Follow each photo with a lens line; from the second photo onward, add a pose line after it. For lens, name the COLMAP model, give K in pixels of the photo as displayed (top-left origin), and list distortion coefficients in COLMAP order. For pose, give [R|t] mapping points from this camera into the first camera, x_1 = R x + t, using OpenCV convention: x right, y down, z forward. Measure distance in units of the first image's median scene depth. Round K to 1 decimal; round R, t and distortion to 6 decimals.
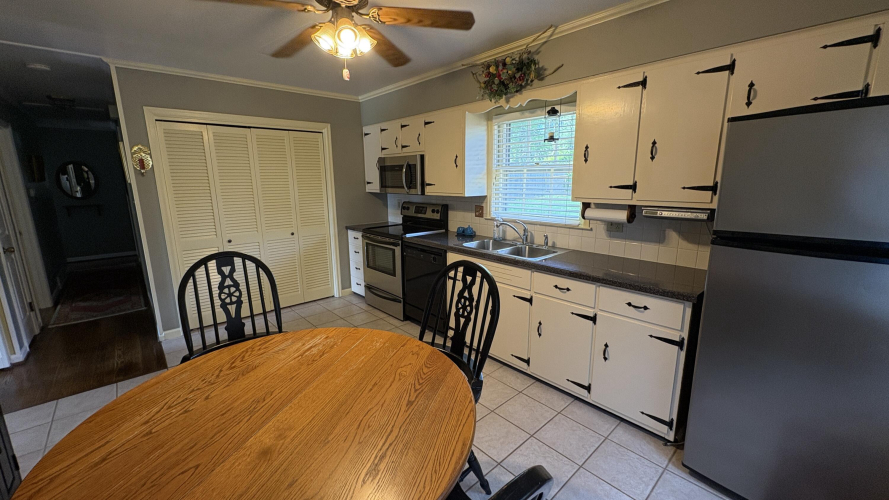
lens RADIAL K [[355.1, 0, 442.7], [0, 355.1, 248.9], [0, 0, 1]] dist [0.000153, 0.000317]
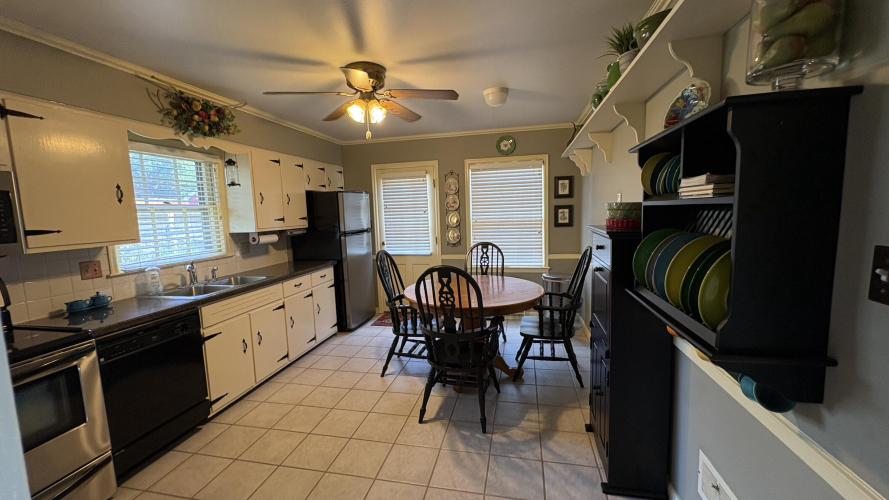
lens RADIAL K [[355.1, 0, 443.5], [0, 355.1, 249.0], [0, 0, 1]] dist [0.000153, 0.000317]
pose [[-0.582703, -0.059593, 0.810497, -1.301888], [0.199674, 0.956239, 0.213864, -0.247441], [-0.787774, 0.286454, -0.545304, 1.350440]]
